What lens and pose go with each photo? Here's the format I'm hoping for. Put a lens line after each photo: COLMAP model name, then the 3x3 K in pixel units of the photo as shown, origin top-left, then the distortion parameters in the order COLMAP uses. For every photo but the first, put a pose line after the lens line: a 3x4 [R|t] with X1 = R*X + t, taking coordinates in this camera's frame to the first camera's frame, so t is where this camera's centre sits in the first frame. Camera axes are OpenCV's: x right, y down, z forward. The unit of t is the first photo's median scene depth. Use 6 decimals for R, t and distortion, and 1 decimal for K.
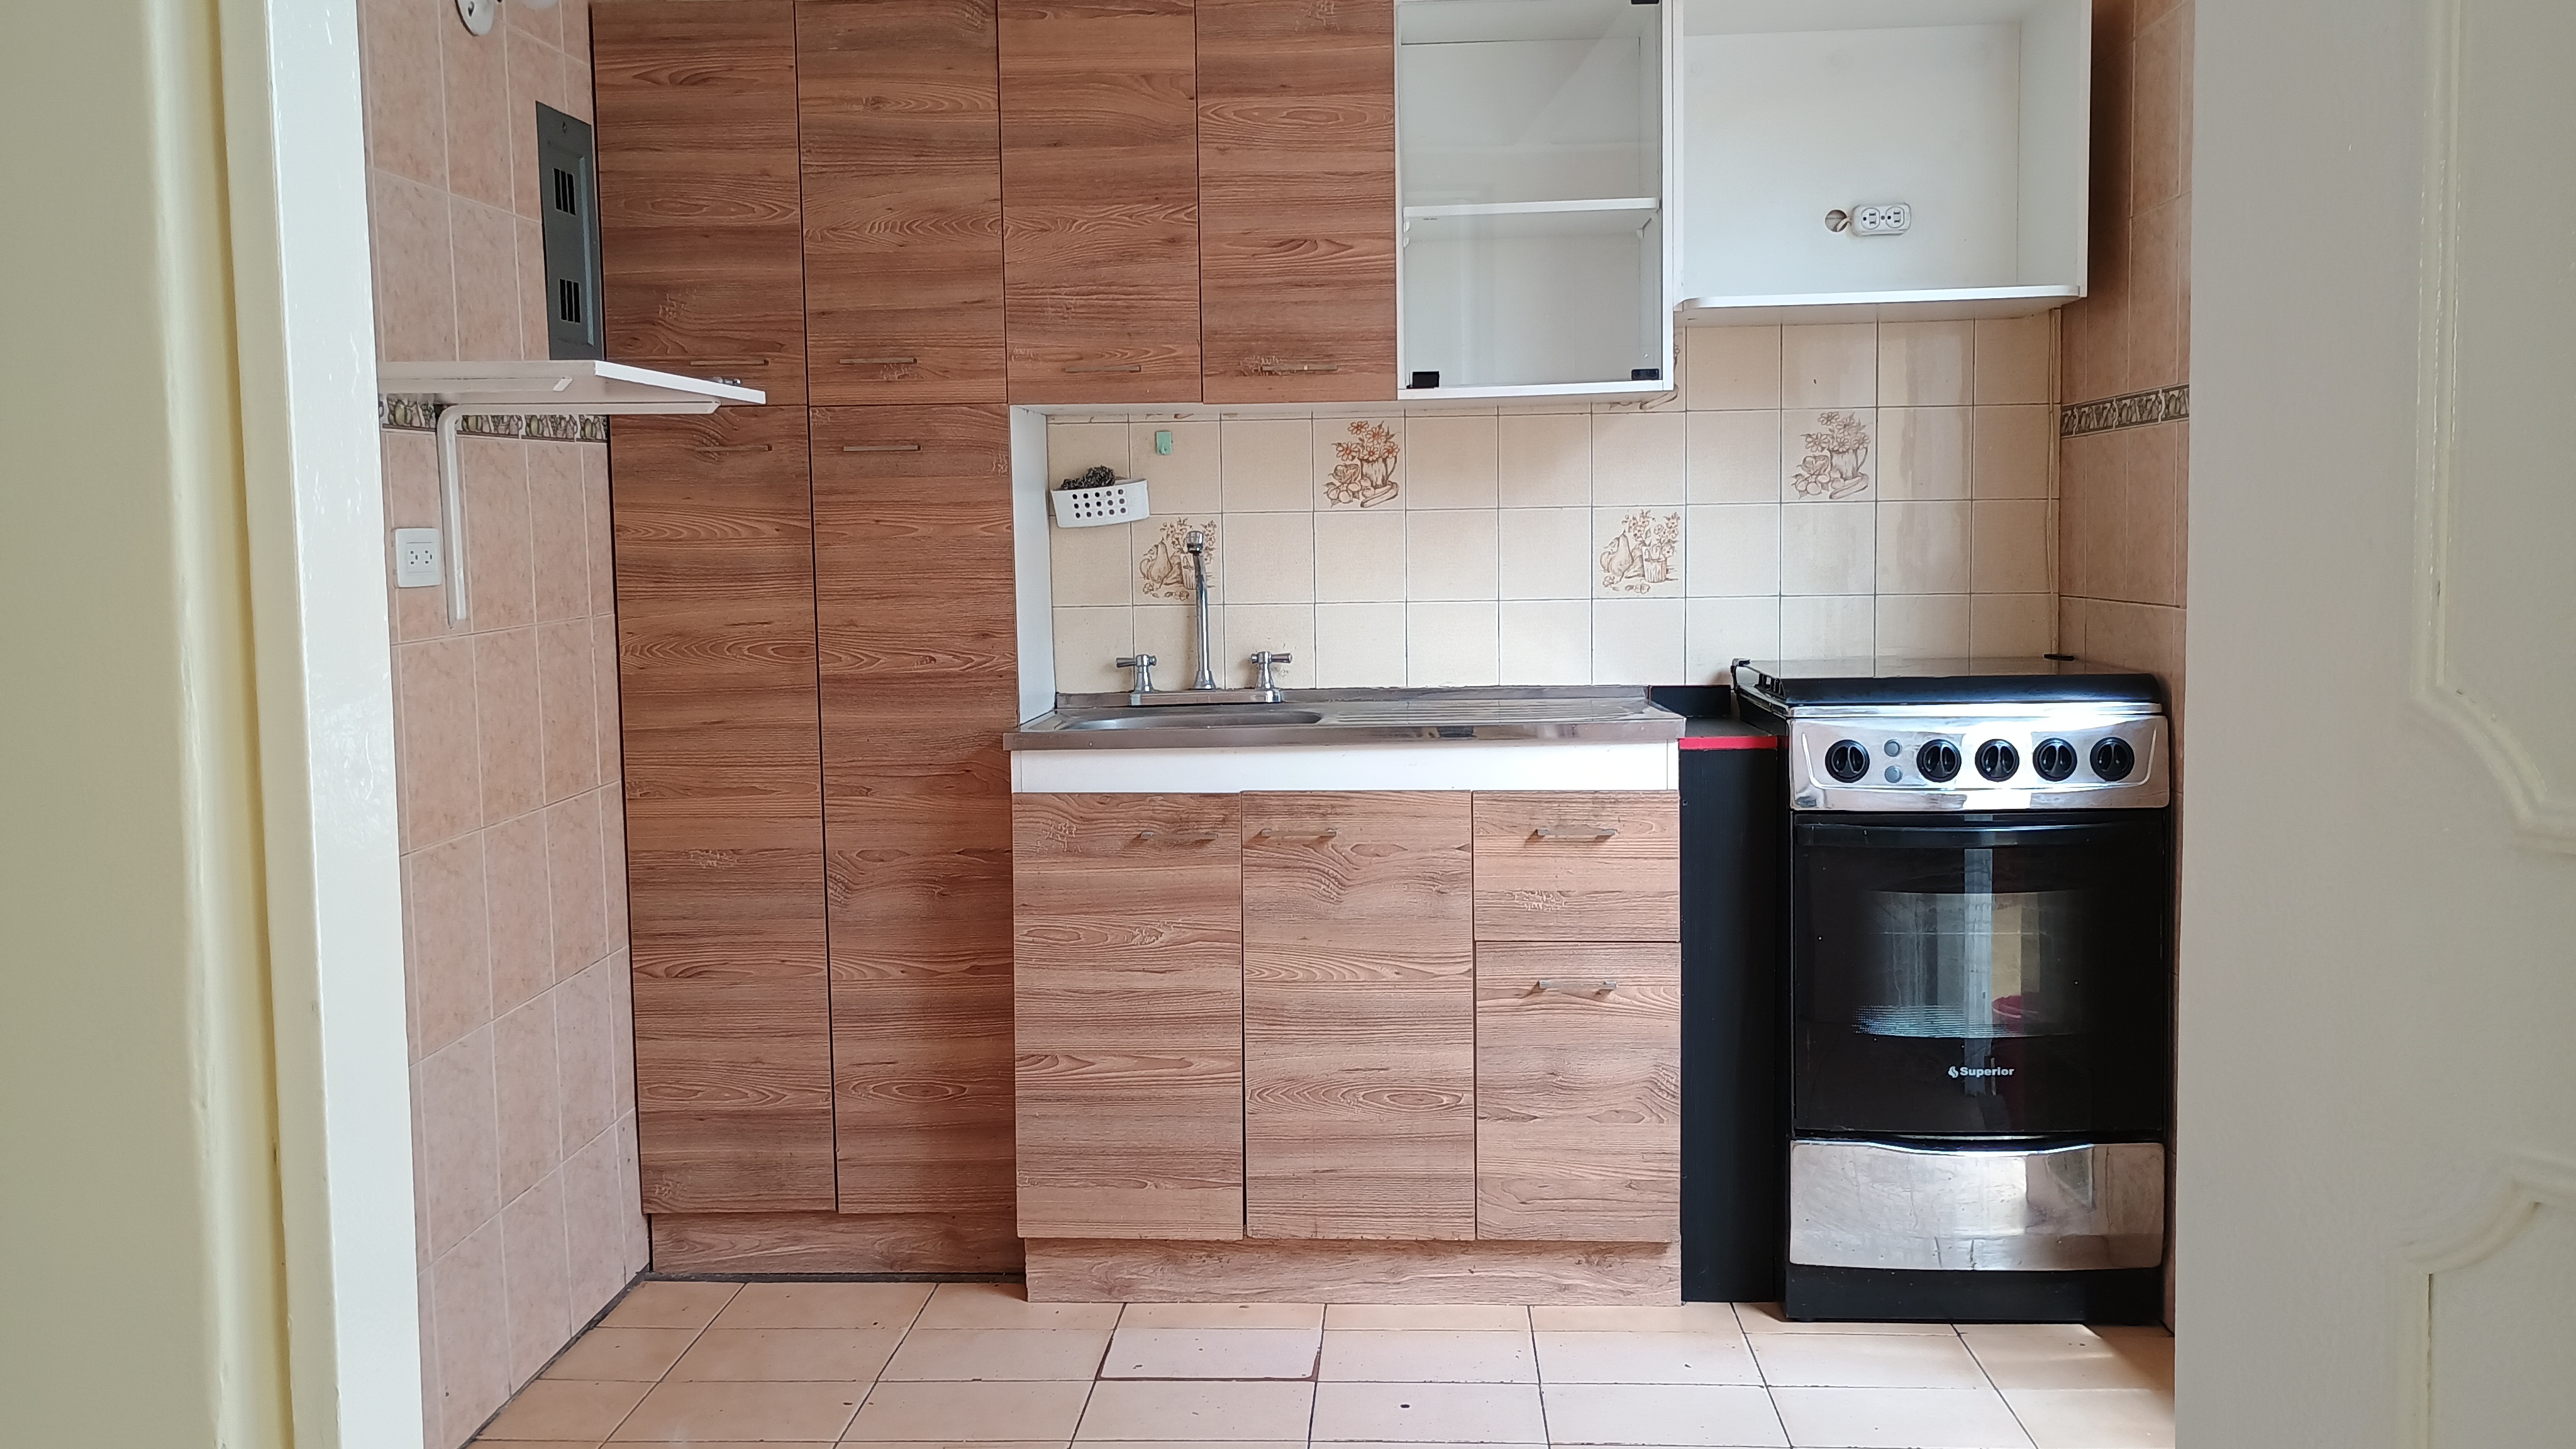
lens RADIAL K [[2238.8, 0, 1303.6], [0, 2238.8, 725.4], [0, 0, 1]] dist [0.056236, -0.055347]
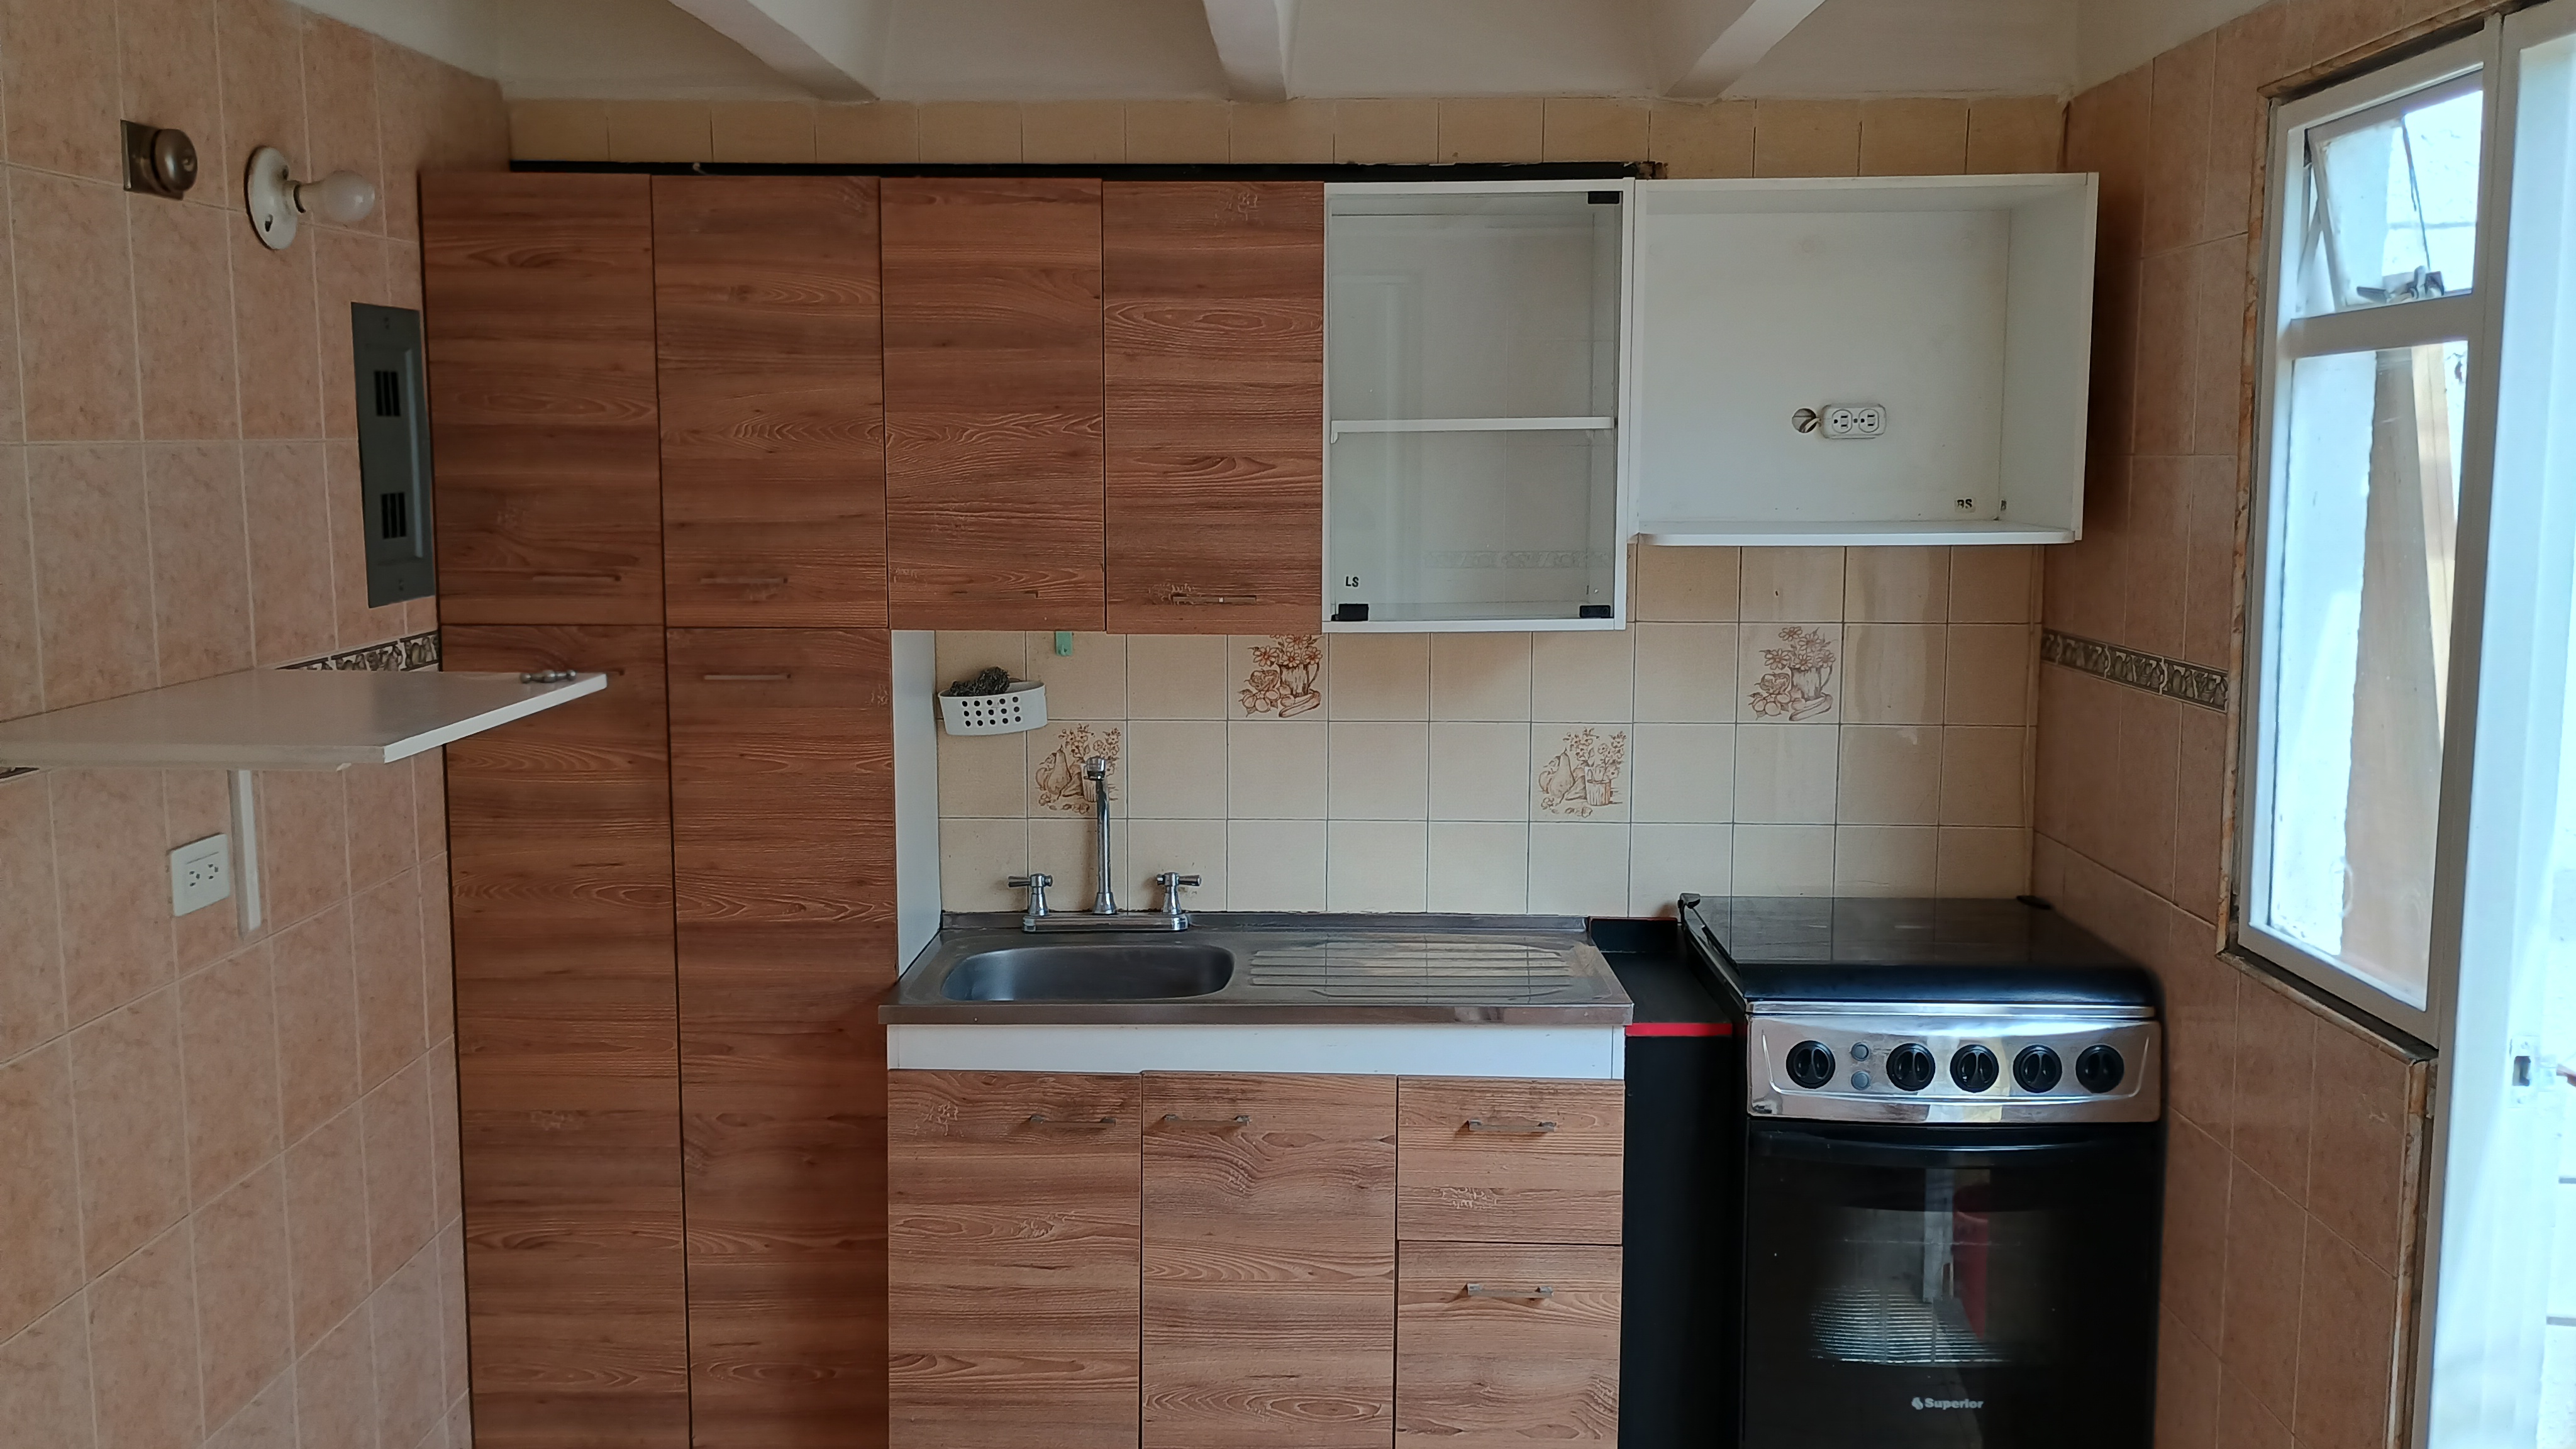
lens RADIAL K [[2238.8, 0, 1272.4], [0, 2238.8, 726.1], [0, 0, 1]] dist [0.056236, -0.055347]
pose [[0.999565, 0.014390, 0.025747, -0.000596], [-0.015470, 0.998987, 0.042256, -0.145150], [-0.025113, -0.042636, 0.998775, 0.096486]]
